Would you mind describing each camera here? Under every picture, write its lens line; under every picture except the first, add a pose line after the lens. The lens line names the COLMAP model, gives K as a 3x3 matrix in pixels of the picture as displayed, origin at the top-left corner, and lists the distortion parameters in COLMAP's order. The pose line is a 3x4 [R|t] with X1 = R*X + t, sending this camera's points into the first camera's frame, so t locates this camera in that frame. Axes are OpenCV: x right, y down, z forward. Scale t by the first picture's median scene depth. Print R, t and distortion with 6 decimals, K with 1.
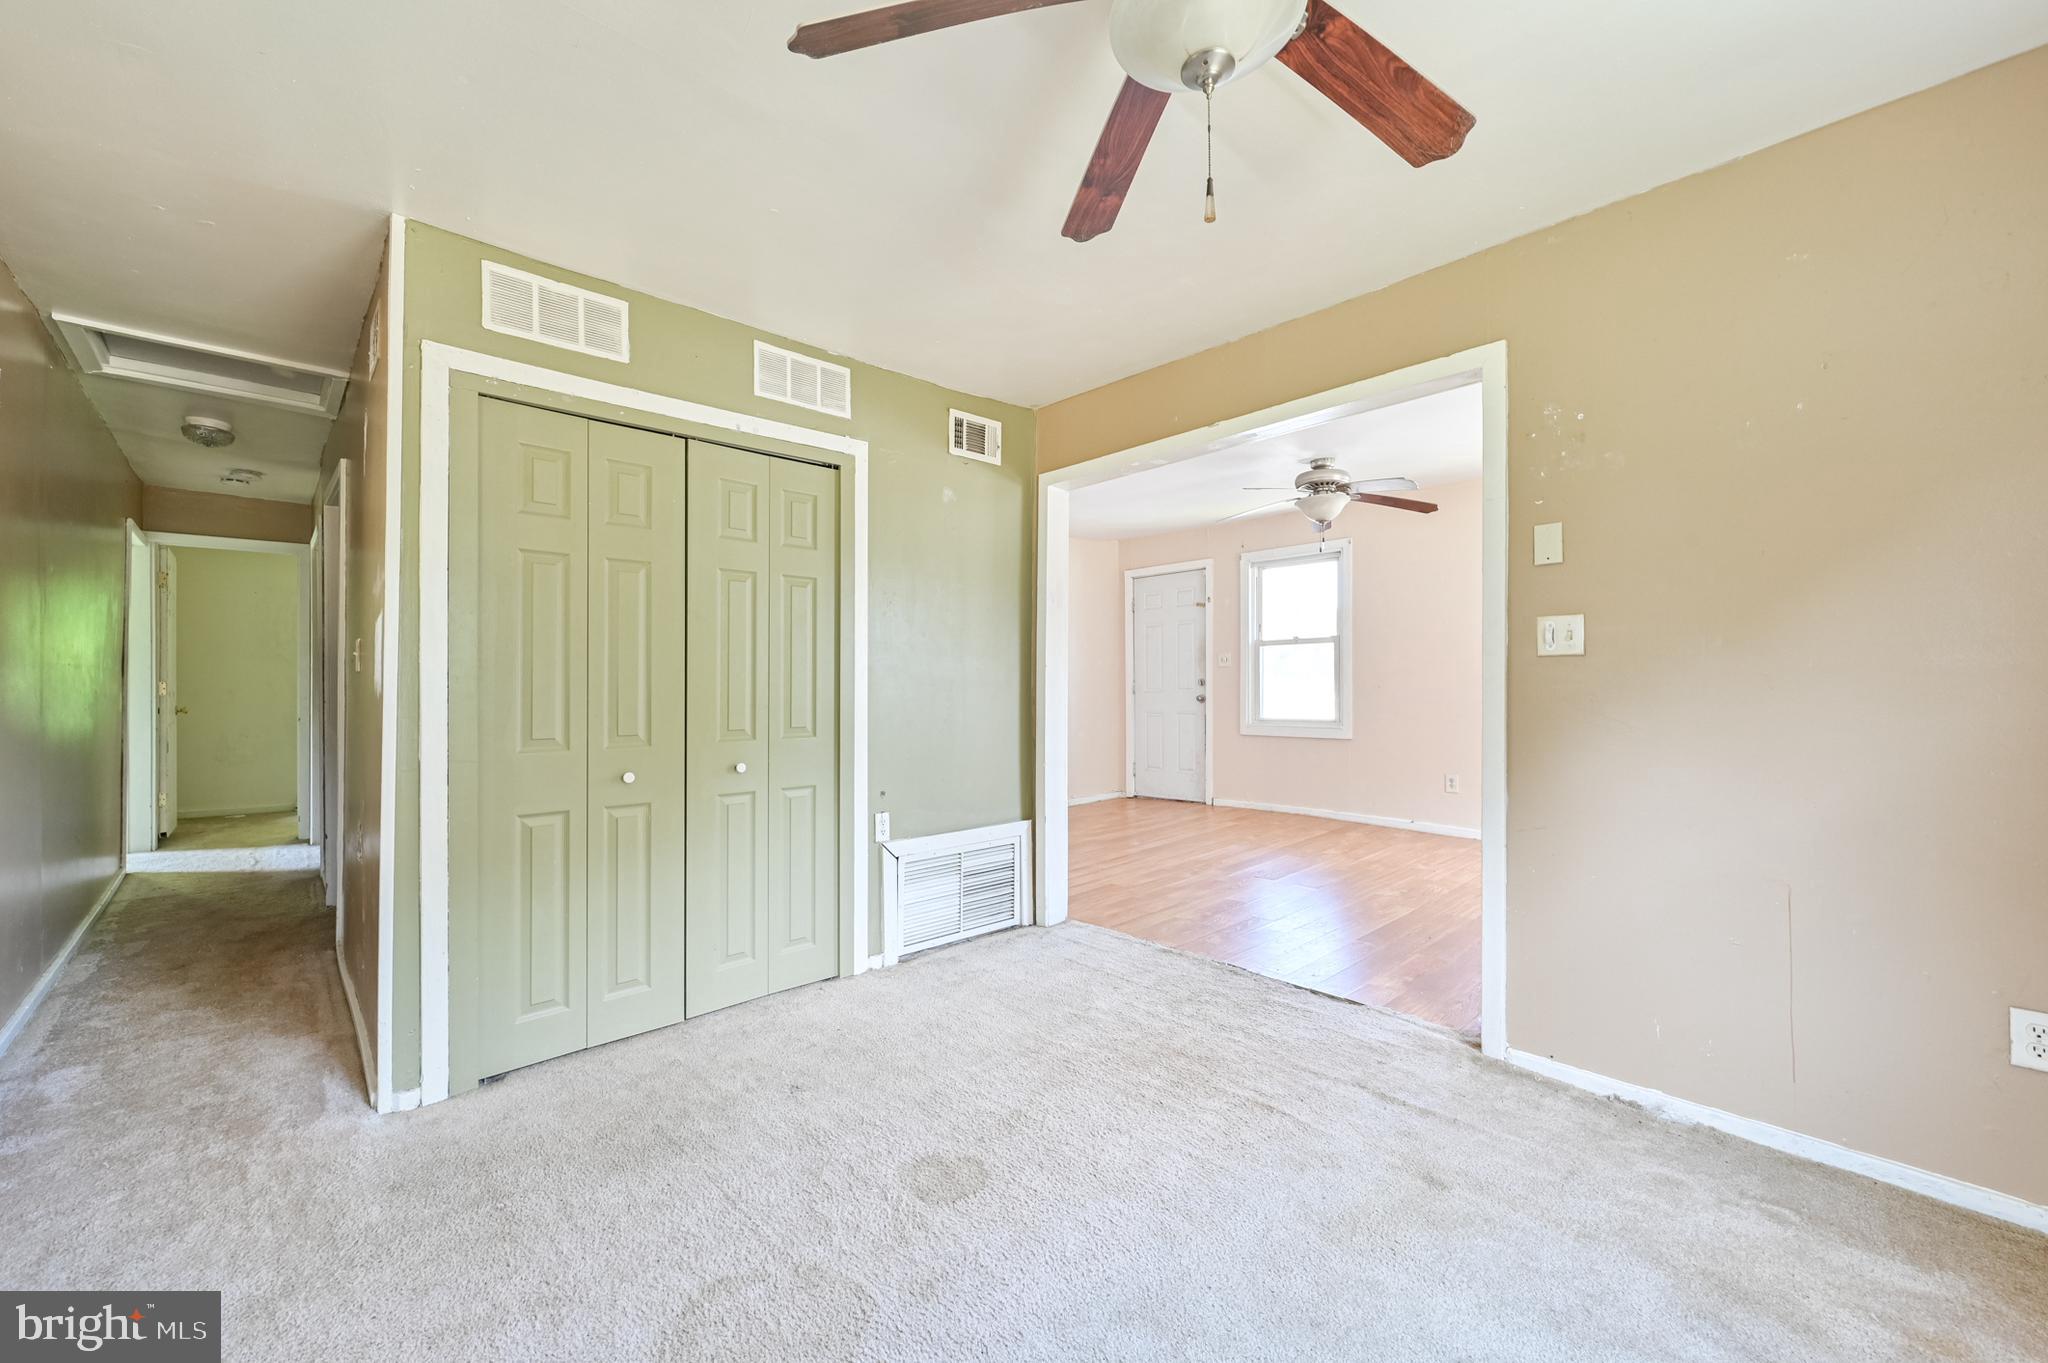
lens RADIAL K [[821.4, 0, 1017.6], [0, 821.4, 678.4], [0, 0, 1]] dist [-0.000242, -0.000029]
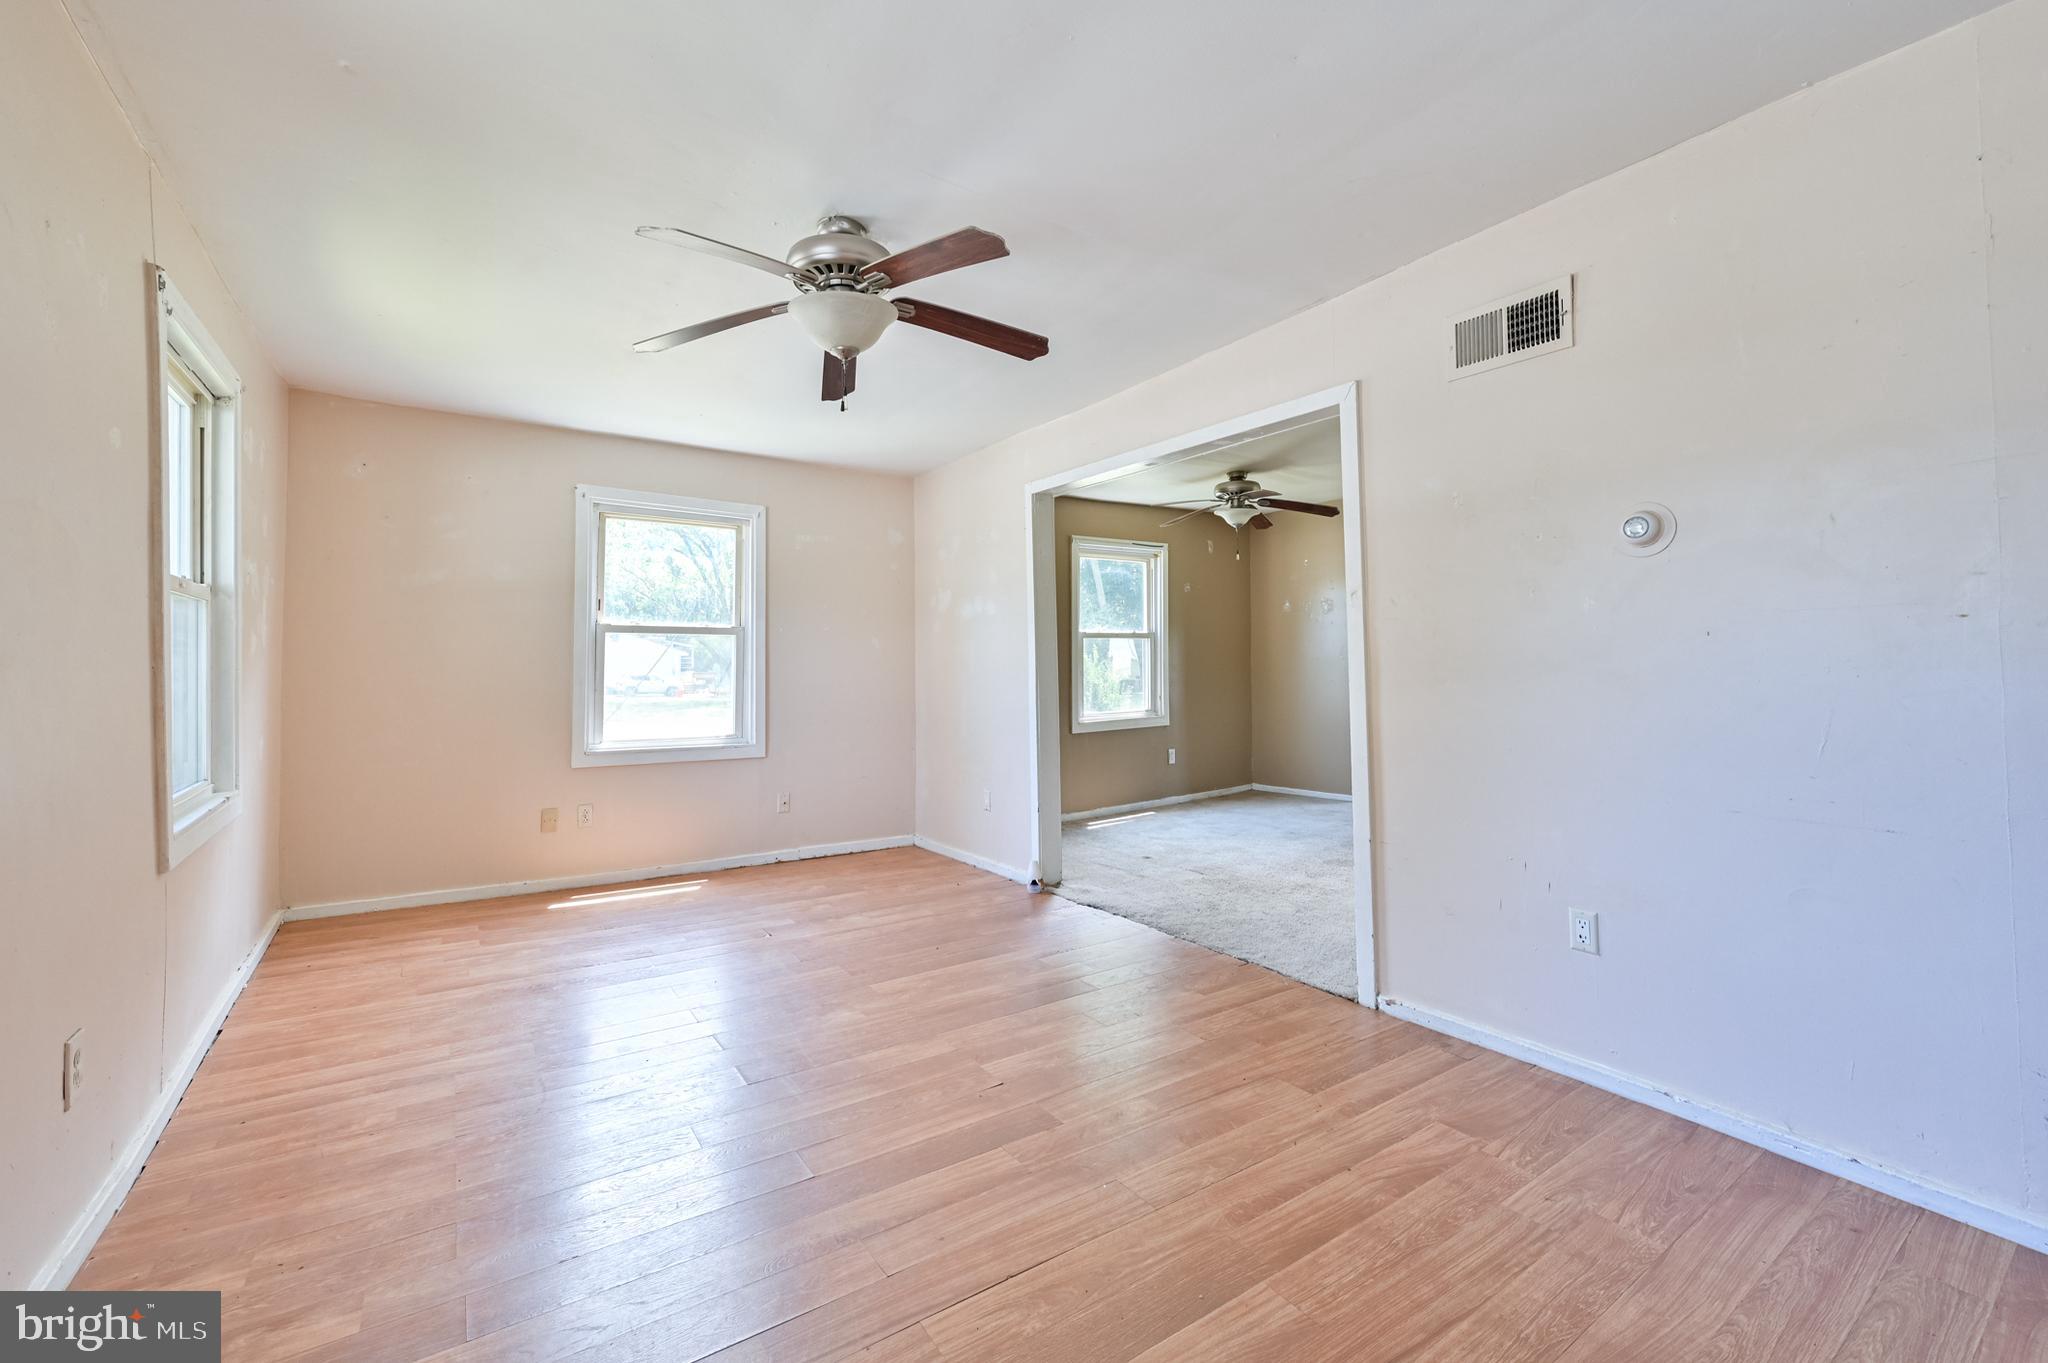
lens RADIAL K [[830.3, 0, 1022.7], [0, 830.3, 642.4], [0, 0, 1]] dist [-0.001808, -0.000090]
pose [[-0.989452, 0.026765, 0.142369, 0.280973], [0.022251, 0.999201, -0.033208, 0.000312], [-0.143144, -0.029689, -0.989256, 2.076963]]
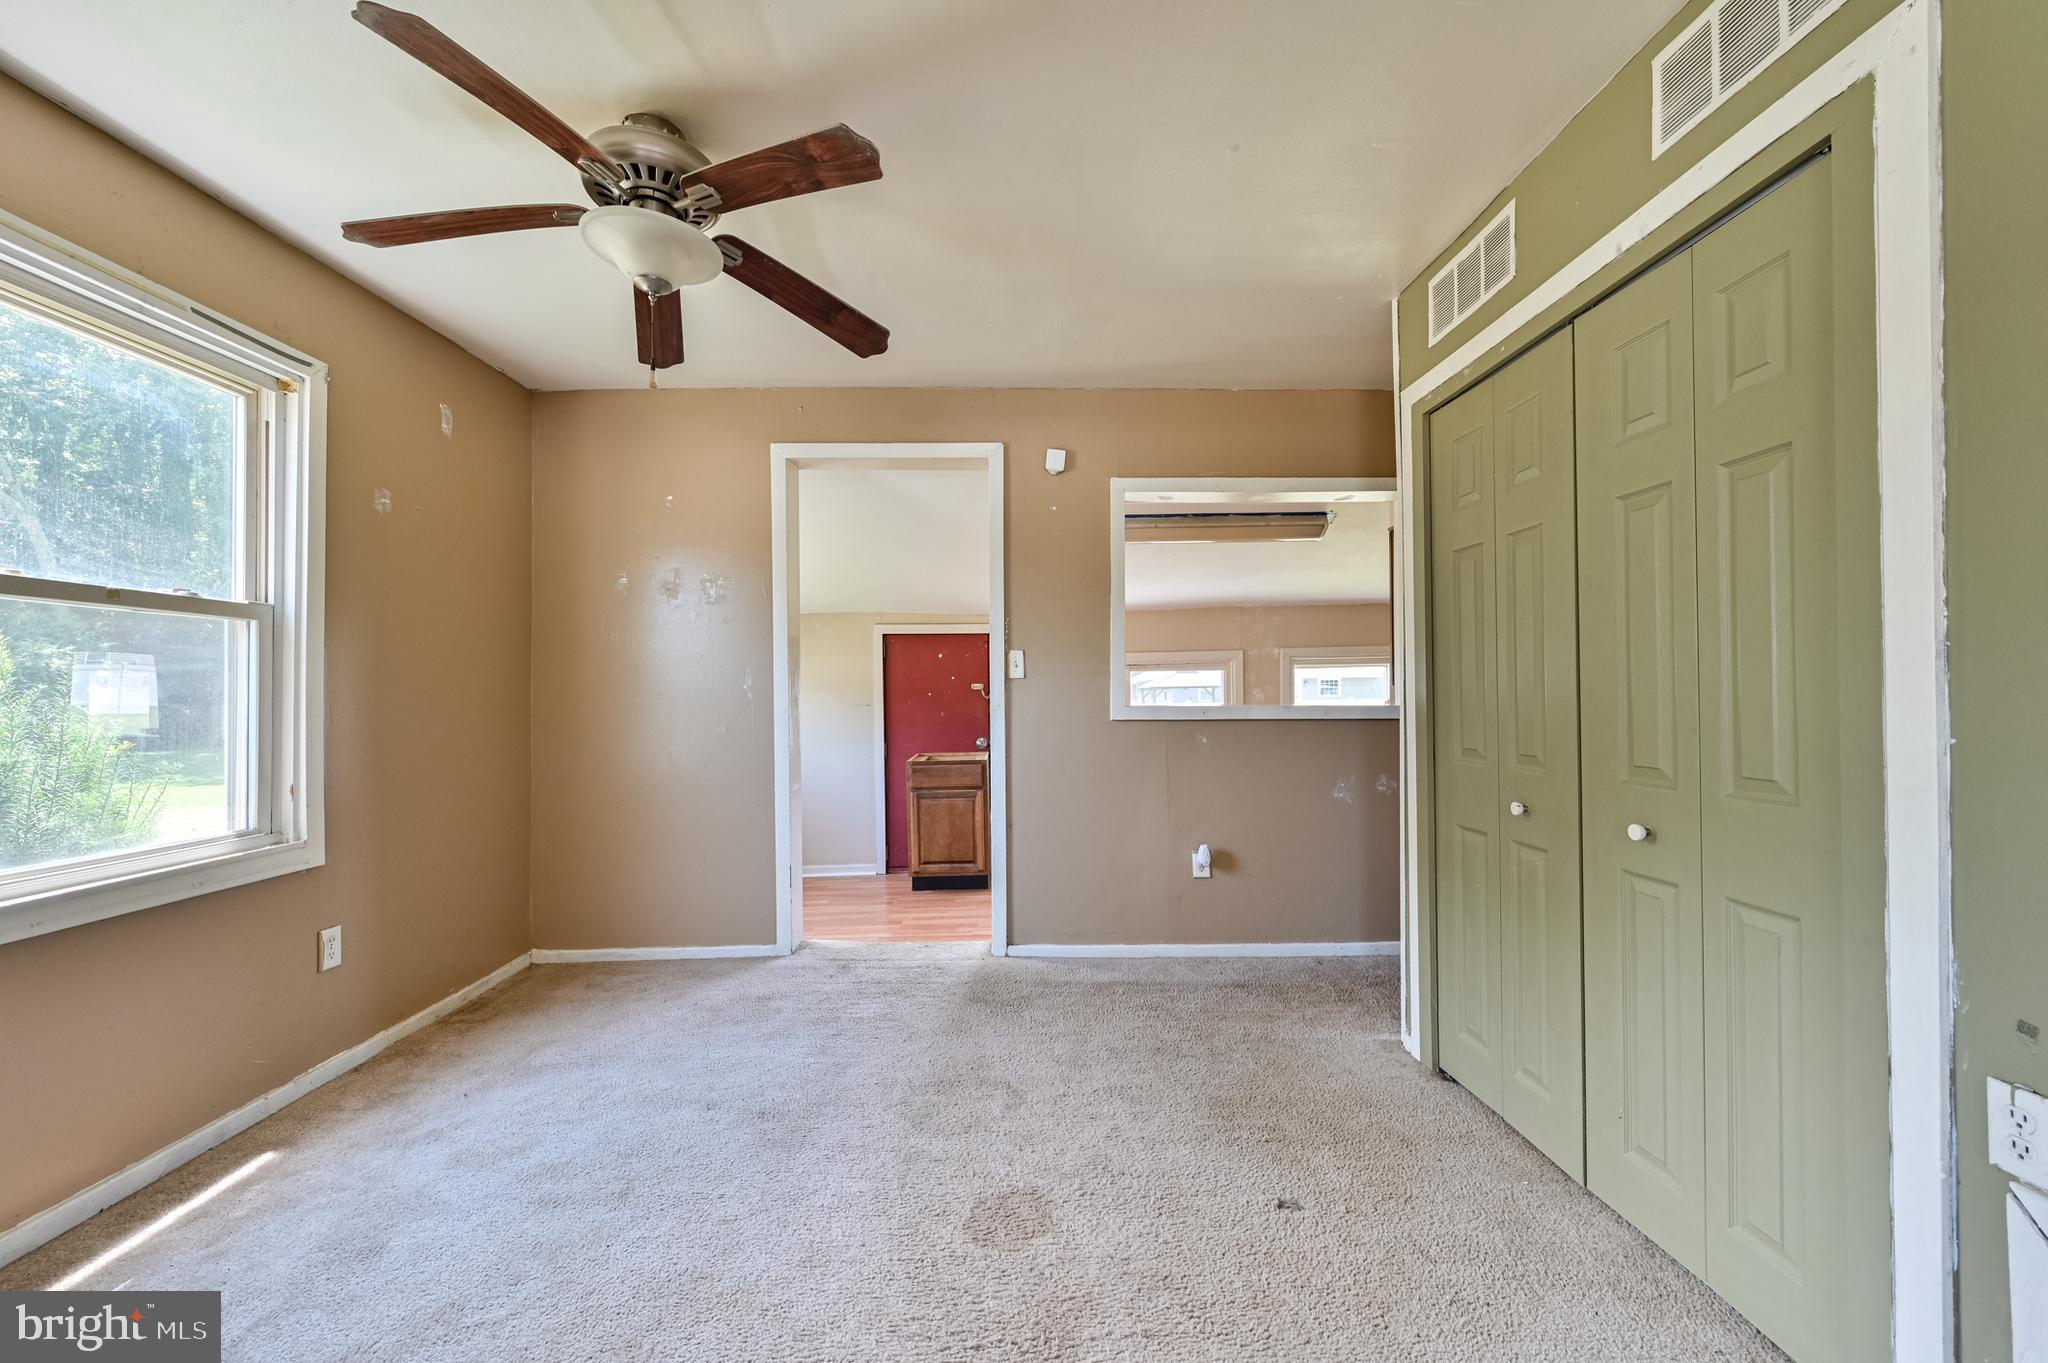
lens RADIAL K [[804.6, 0, 1021.8], [0, 804.6, 694.1], [0, 0, 1]] dist [-0.001695, 0.000087]
pose [[-0.676115, 0.007350, -0.736760, 0.326227], [0.016217, 0.999856, -0.004907, 0.006983], [0.736618, -0.015266, -0.676137, 0.936811]]
